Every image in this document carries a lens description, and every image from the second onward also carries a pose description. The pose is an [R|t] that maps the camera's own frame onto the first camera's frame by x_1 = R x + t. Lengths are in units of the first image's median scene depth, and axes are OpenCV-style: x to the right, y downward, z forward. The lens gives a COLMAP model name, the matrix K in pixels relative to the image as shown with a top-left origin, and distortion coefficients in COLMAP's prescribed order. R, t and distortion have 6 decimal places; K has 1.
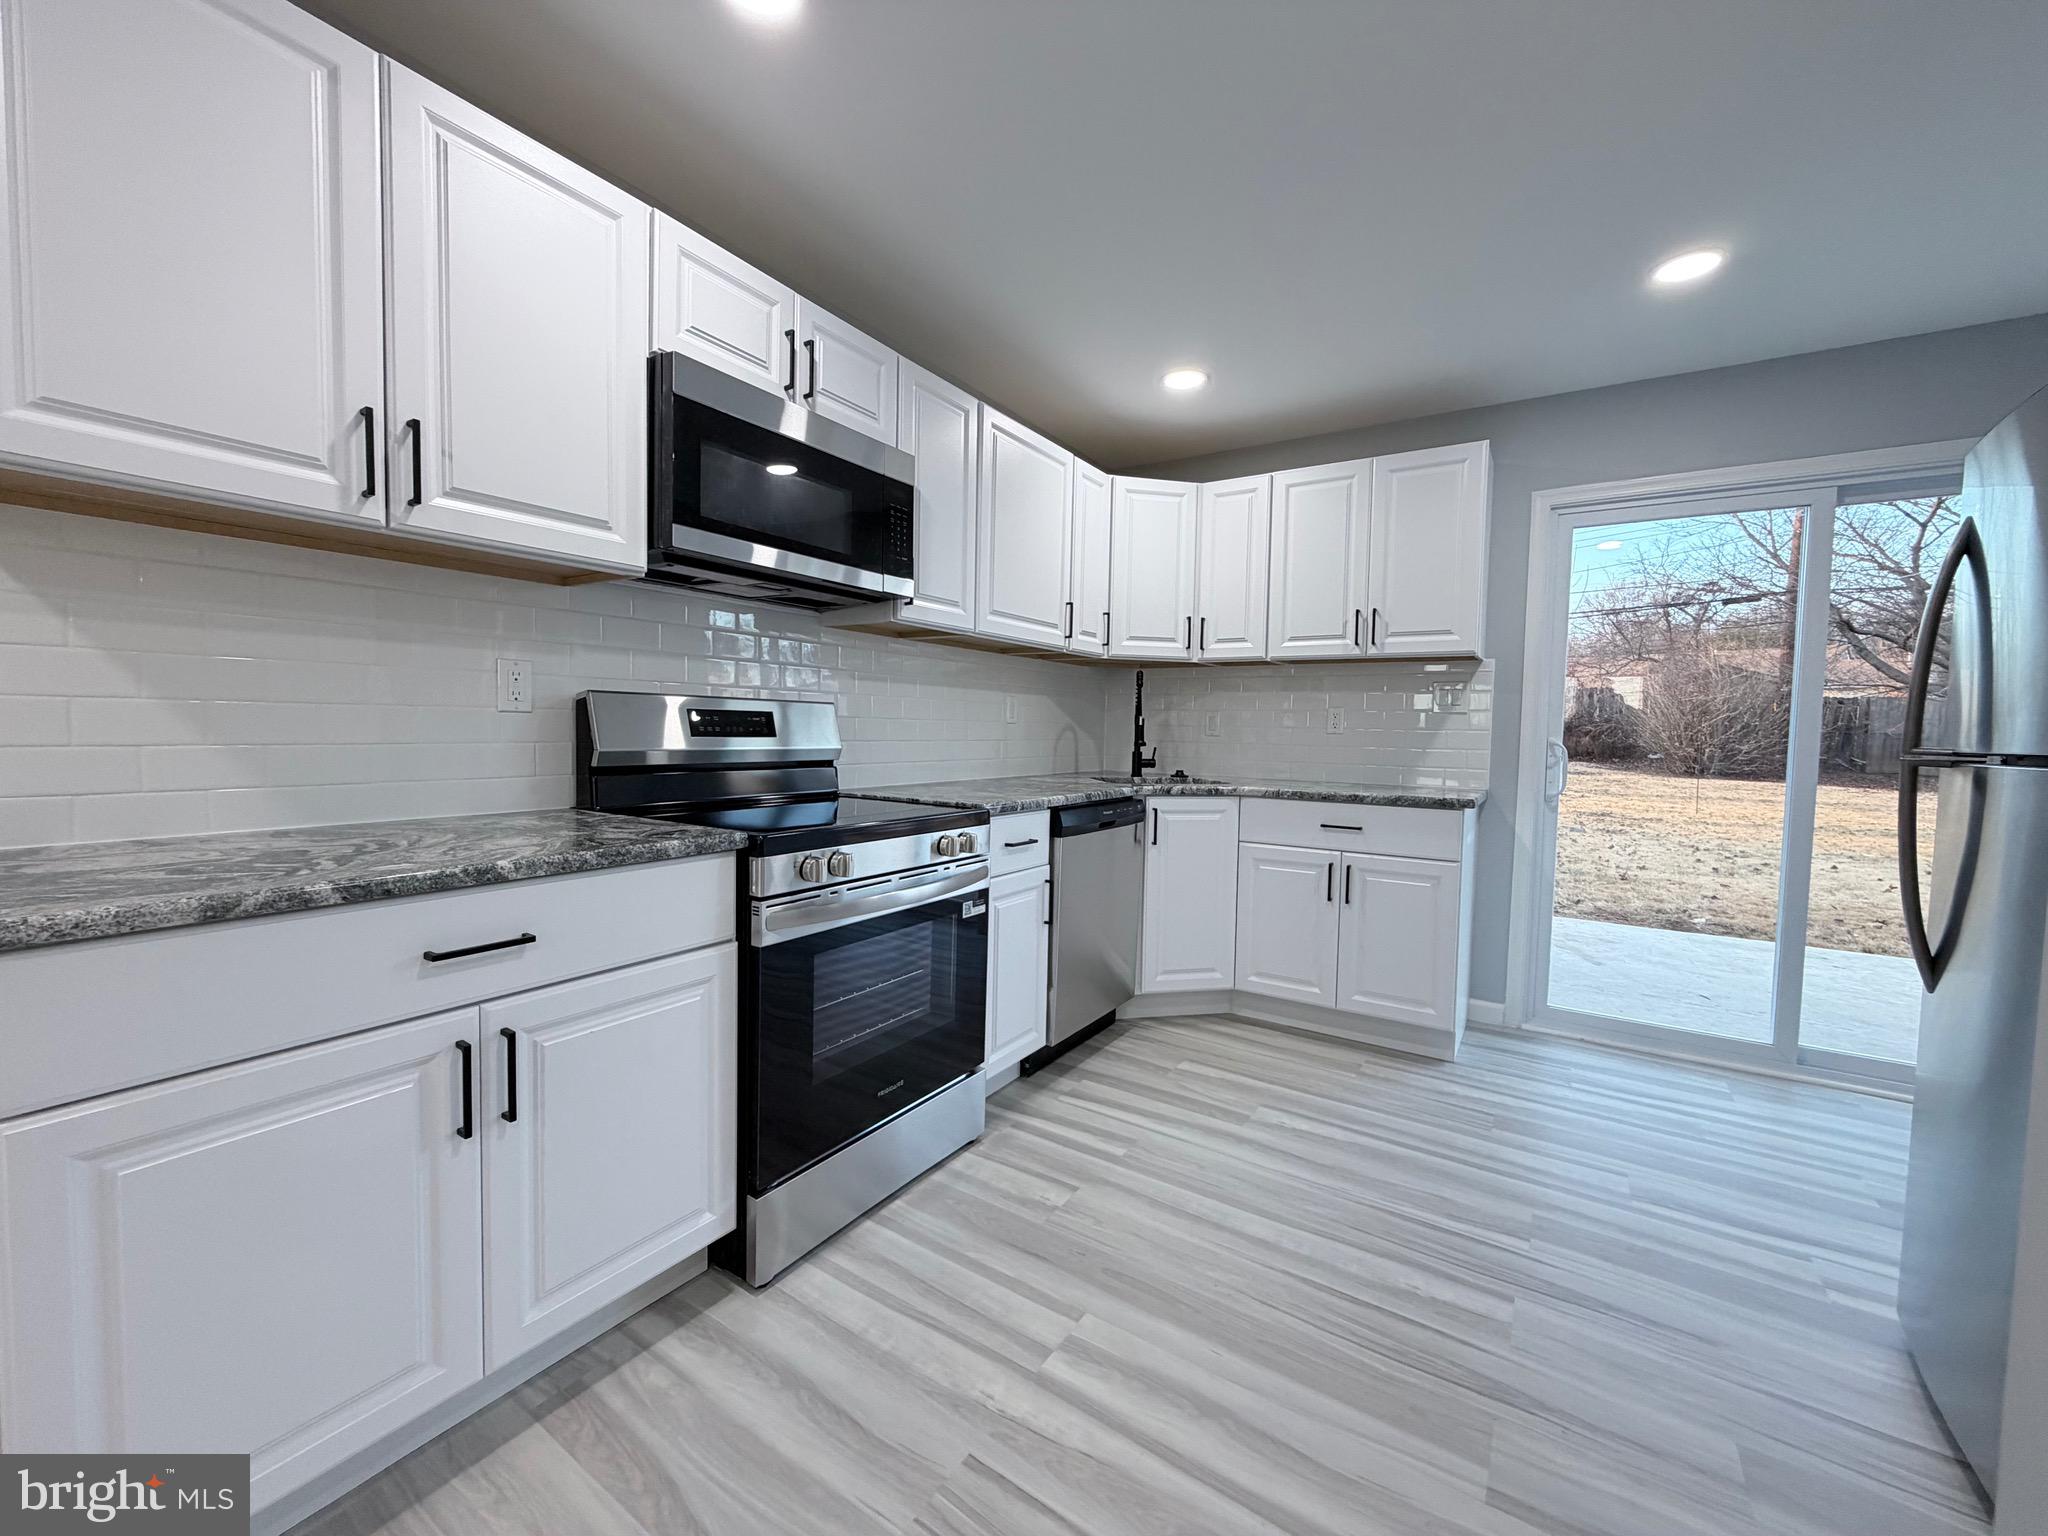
lens RADIAL K [[813.5, 0, 1015.5], [0, 813.5, 767.2], [0, 0, 1]] dist [0.000575, -0.000208]
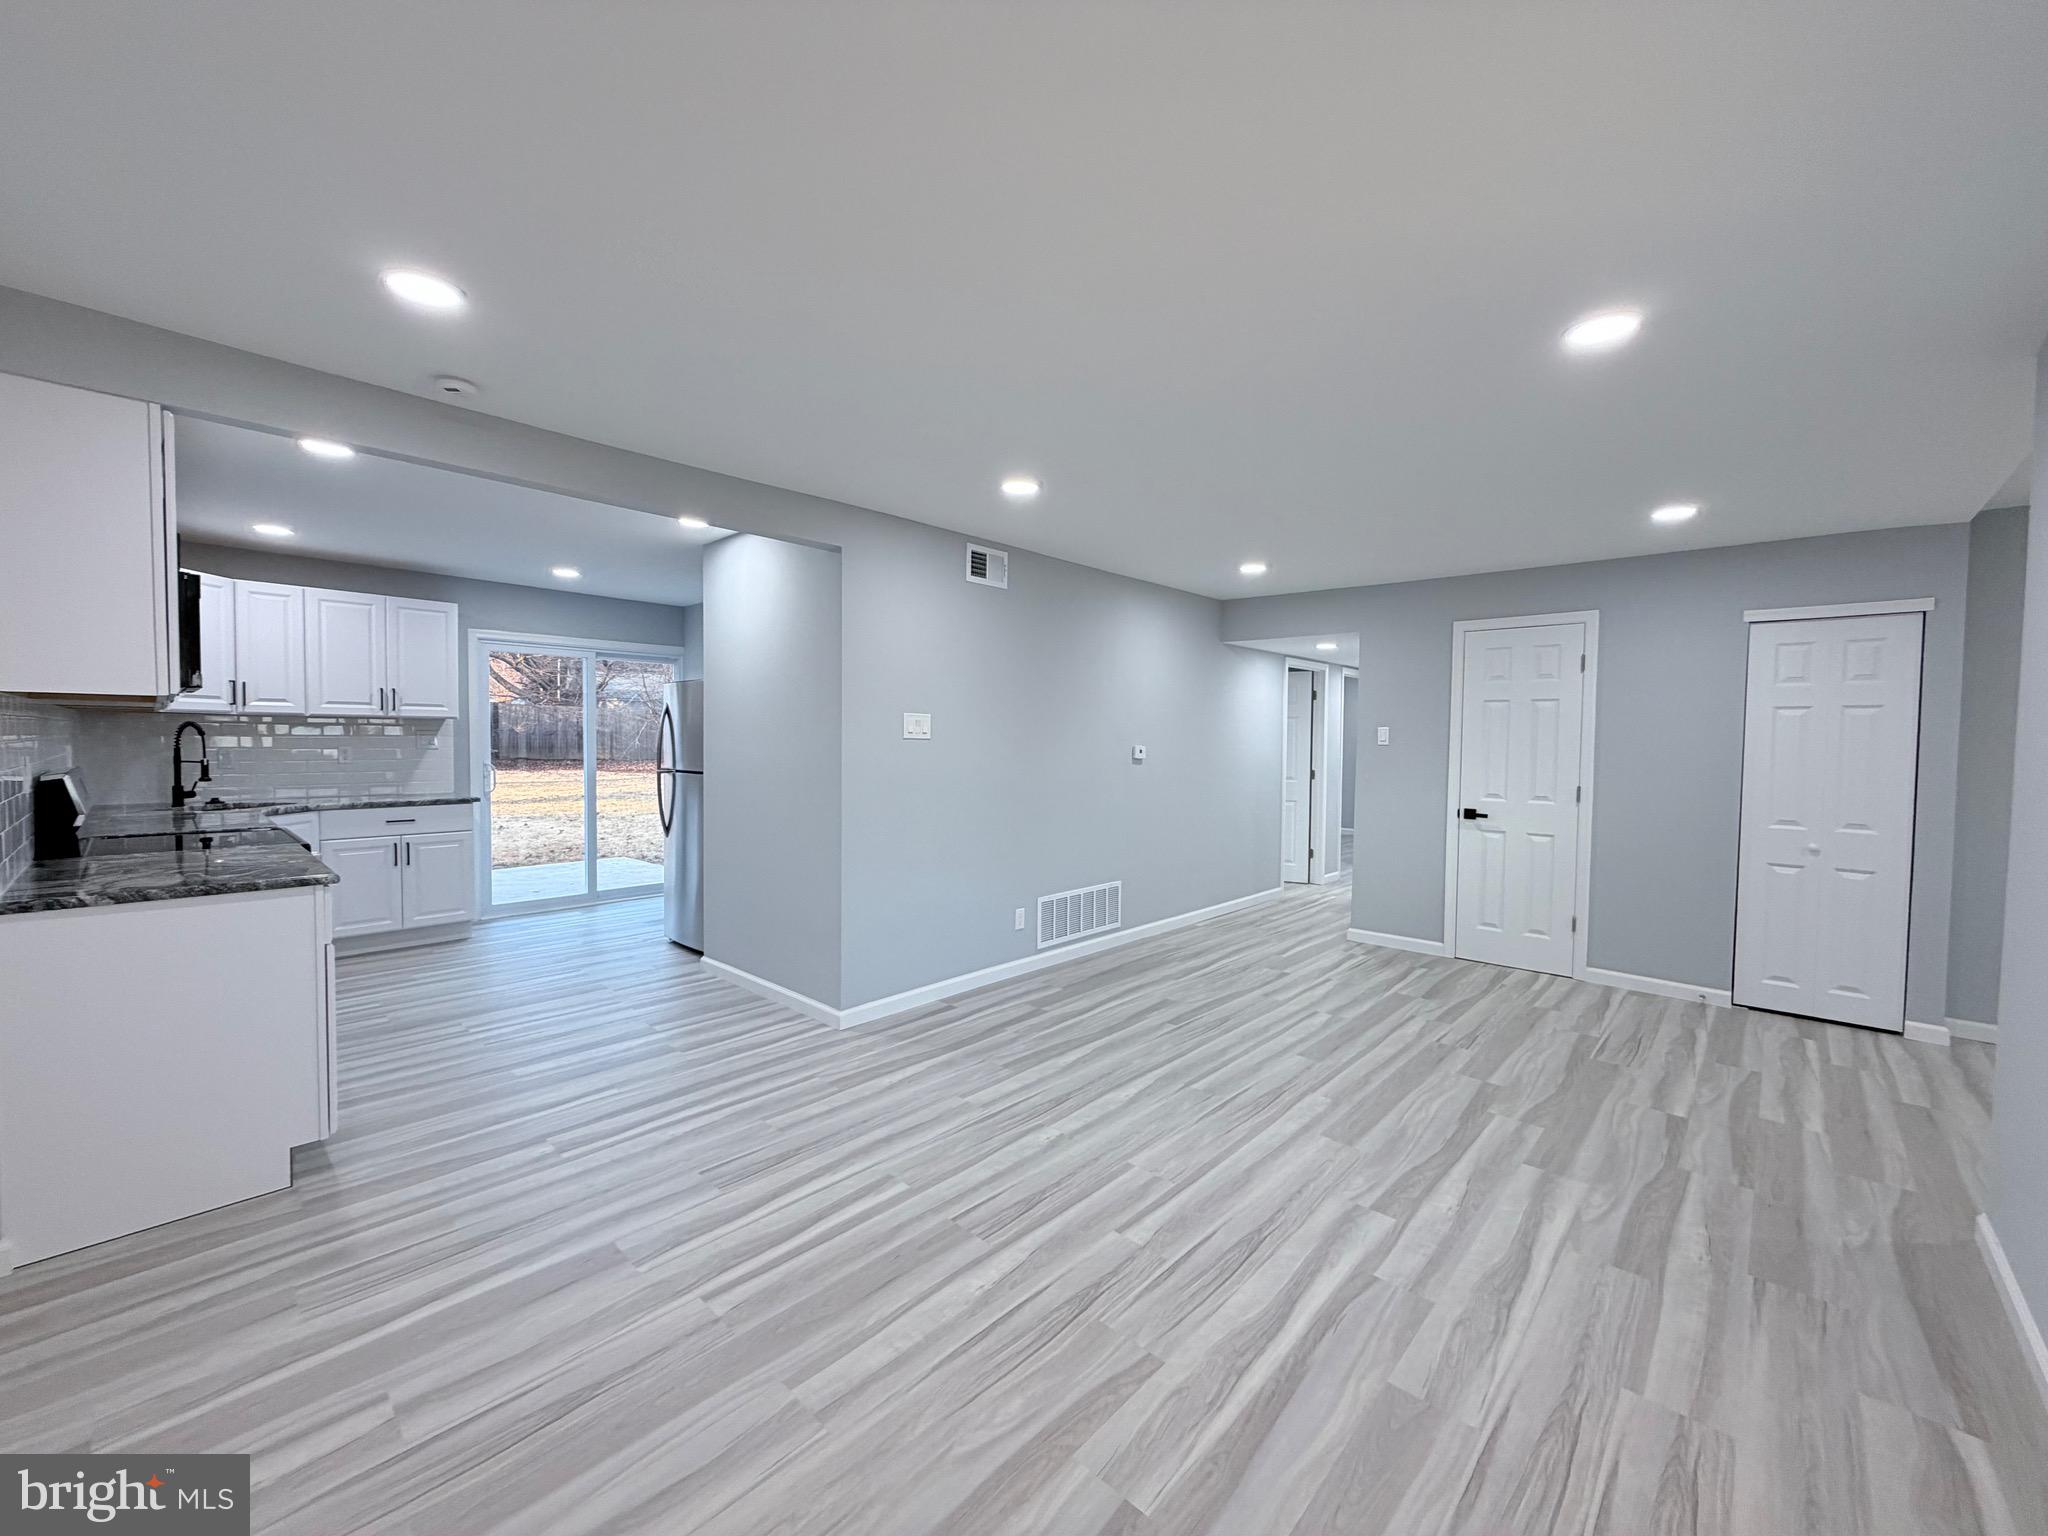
lens RADIAL K [[813.5, 0, 1023.6], [0, 813.5, 767.6], [0, 0, 1]] dist [0.000575, -0.000208]
pose [[0.157225, -0.053331, 0.986122, -1.173827], [0.040049, 0.998064, 0.047591, -0.073371], [-0.986750, 0.032011, 0.159056, -0.613878]]
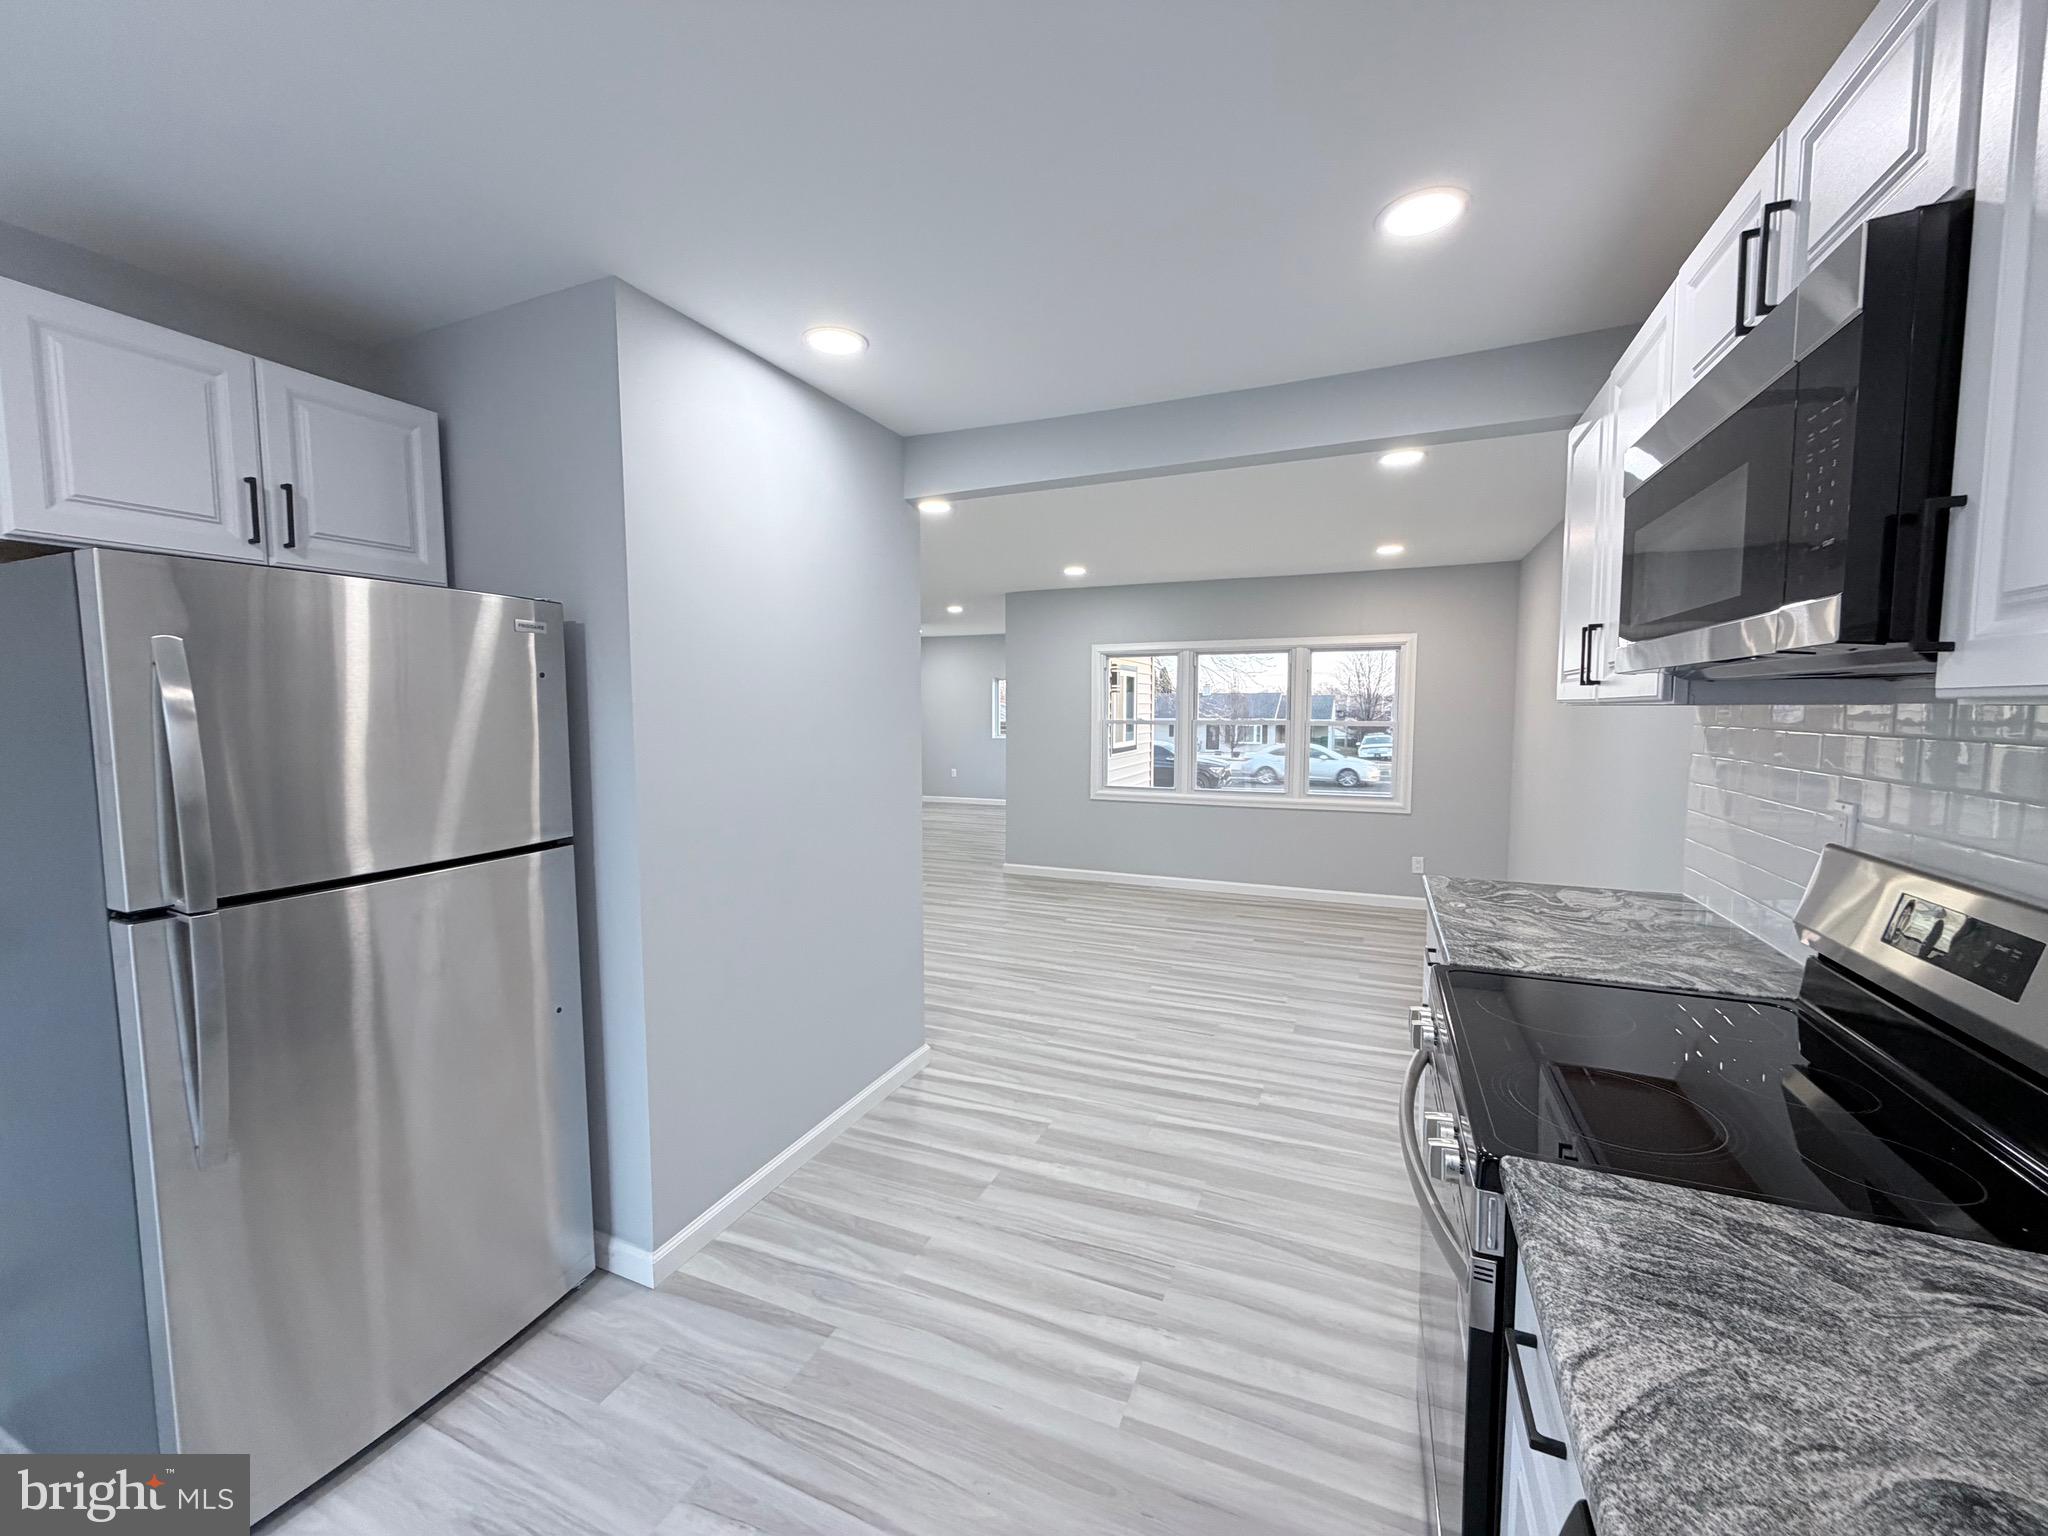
lens RADIAL K [[813.5, 0, 1023.5], [0, 813.5, 763.8], [0, 0, 1]] dist [0.000575, -0.000208]
pose [[-0.982799, -0.005123, -0.184608, 0.261805], [-0.027702, 0.992395, 0.119934, -0.170325], [0.182590, 0.122985, -0.975467, 1.151437]]
